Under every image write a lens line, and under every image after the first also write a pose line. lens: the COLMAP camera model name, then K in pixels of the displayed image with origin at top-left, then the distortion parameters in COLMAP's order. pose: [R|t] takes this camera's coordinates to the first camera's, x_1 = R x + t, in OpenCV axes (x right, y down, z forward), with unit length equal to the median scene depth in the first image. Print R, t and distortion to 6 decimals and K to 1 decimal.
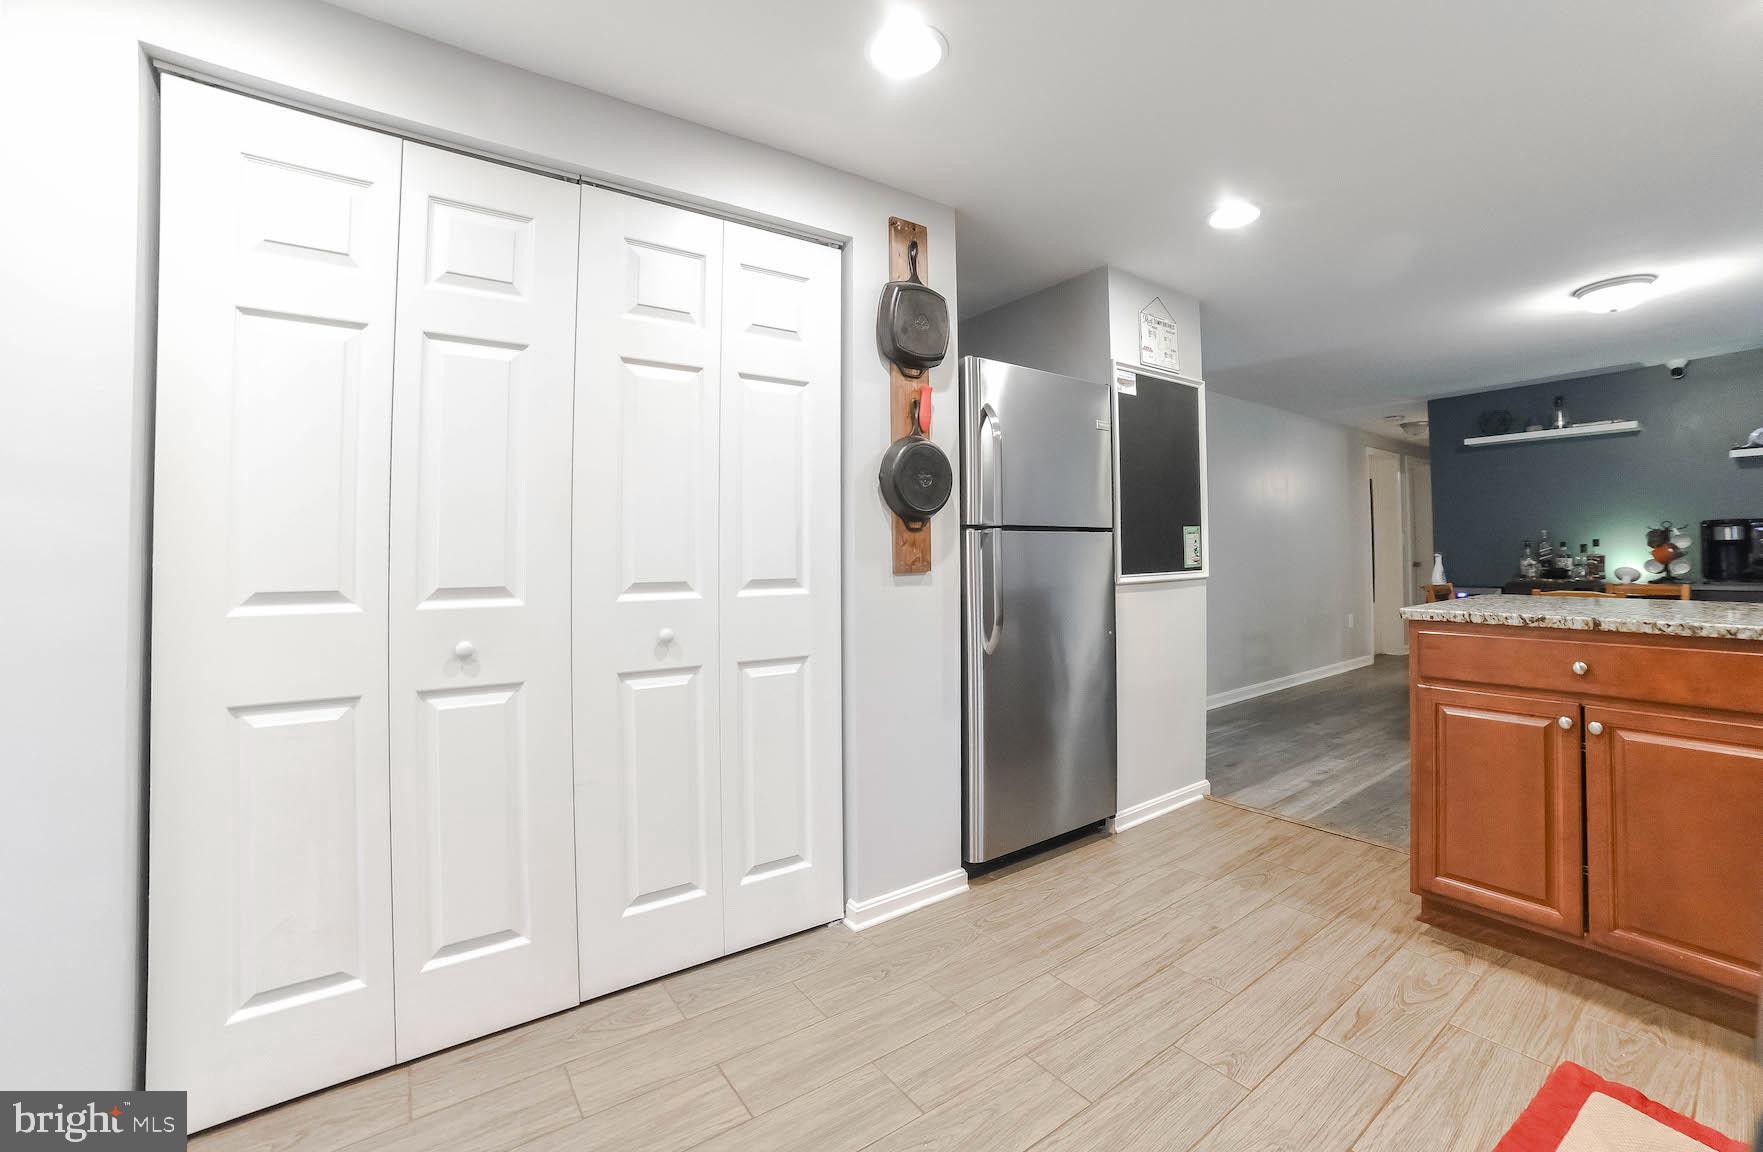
lens RADIAL K [[727.0, 0, 934.9], [0, 727.0, 547.9], [0, 0, 1]] dist [-0.000526, 0.000110]
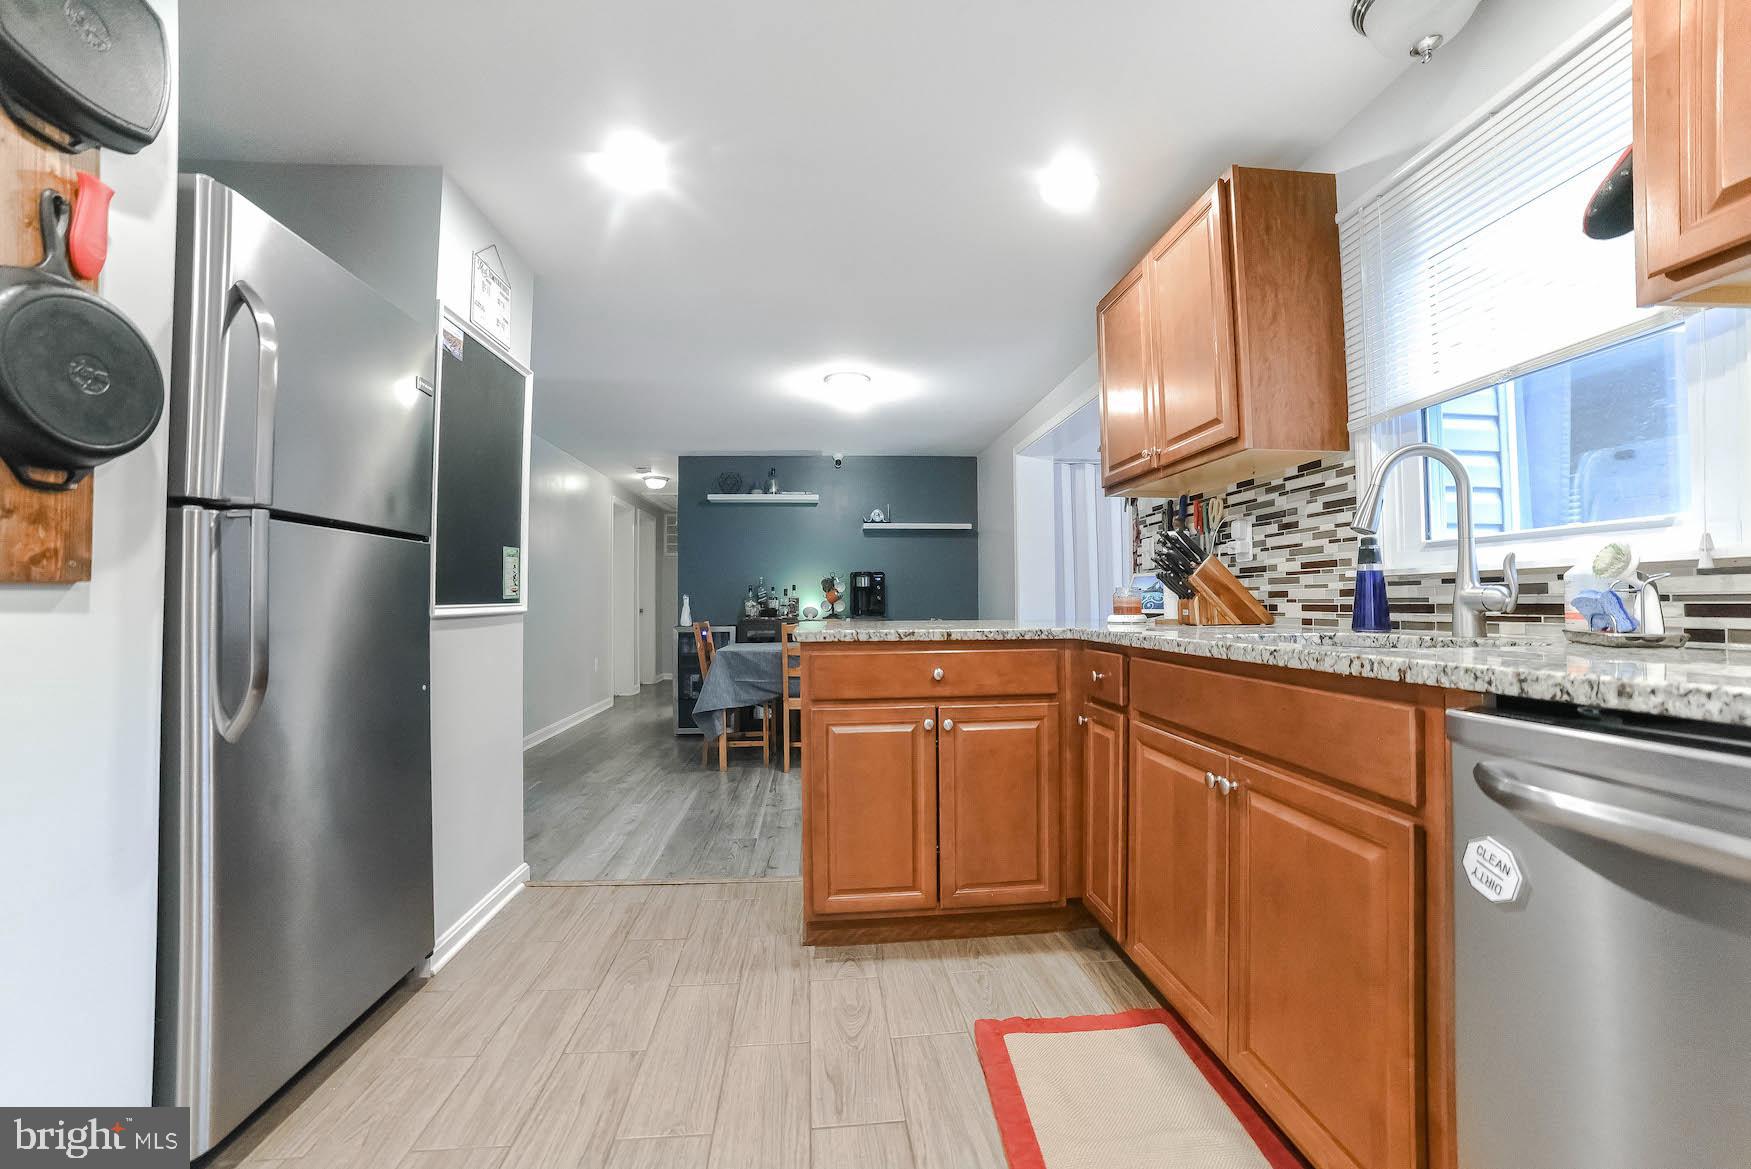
lens RADIAL K [[724.6, 0, 875.5], [0, 724.6, 584.5], [0, 0, 1]] dist [-0.099009, 0.036547]
pose [[0.567359, 0.025412, 0.823078, -0.073056], [-0.003055, 0.999582, -0.028756, 0.042564], [-0.823465, 0.013800, 0.567200, 0.319960]]
